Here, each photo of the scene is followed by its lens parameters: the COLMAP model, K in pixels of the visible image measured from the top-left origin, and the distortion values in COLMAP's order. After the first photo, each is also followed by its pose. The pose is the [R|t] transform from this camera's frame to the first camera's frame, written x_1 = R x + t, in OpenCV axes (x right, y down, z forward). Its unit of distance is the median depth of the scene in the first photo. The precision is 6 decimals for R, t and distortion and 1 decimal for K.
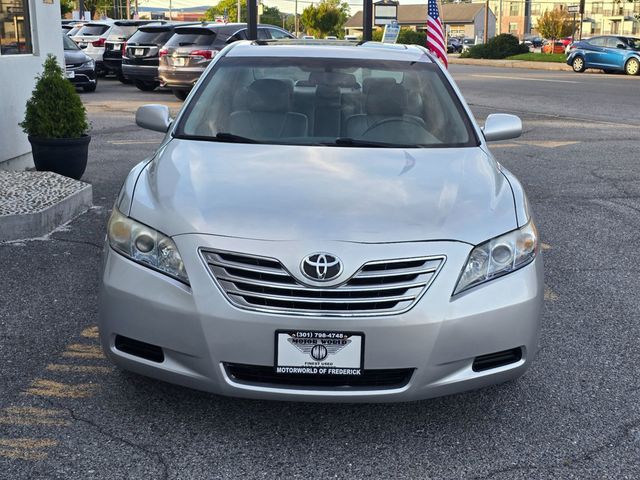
lens RADIAL K [[429.8, 0, 320.9], [0, 429.8, 230.1], [0, 0, 1]] dist [0.053133, -0.042098]
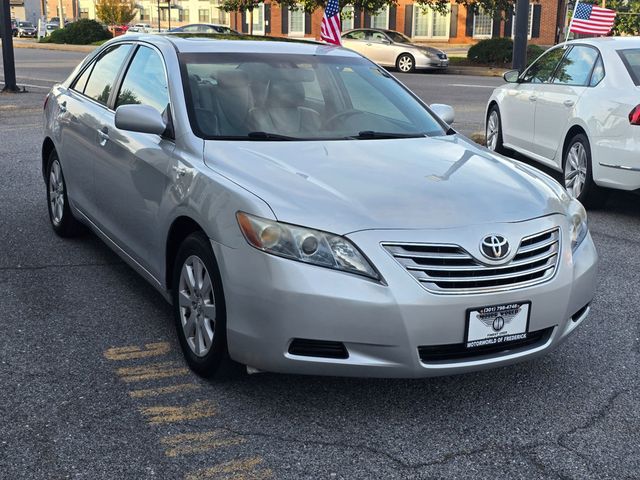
lens RADIAL K [[429.8, 0, 320.9], [0, 429.8, 230.1], [0, 0, 1]] dist [0.053133, -0.042098]
pose [[0.961086, -0.102937, 0.256354, -0.699988], [0.094733, 0.994522, 0.044183, -0.048437], [-0.259497, -0.018179, 0.965573, 0.044989]]
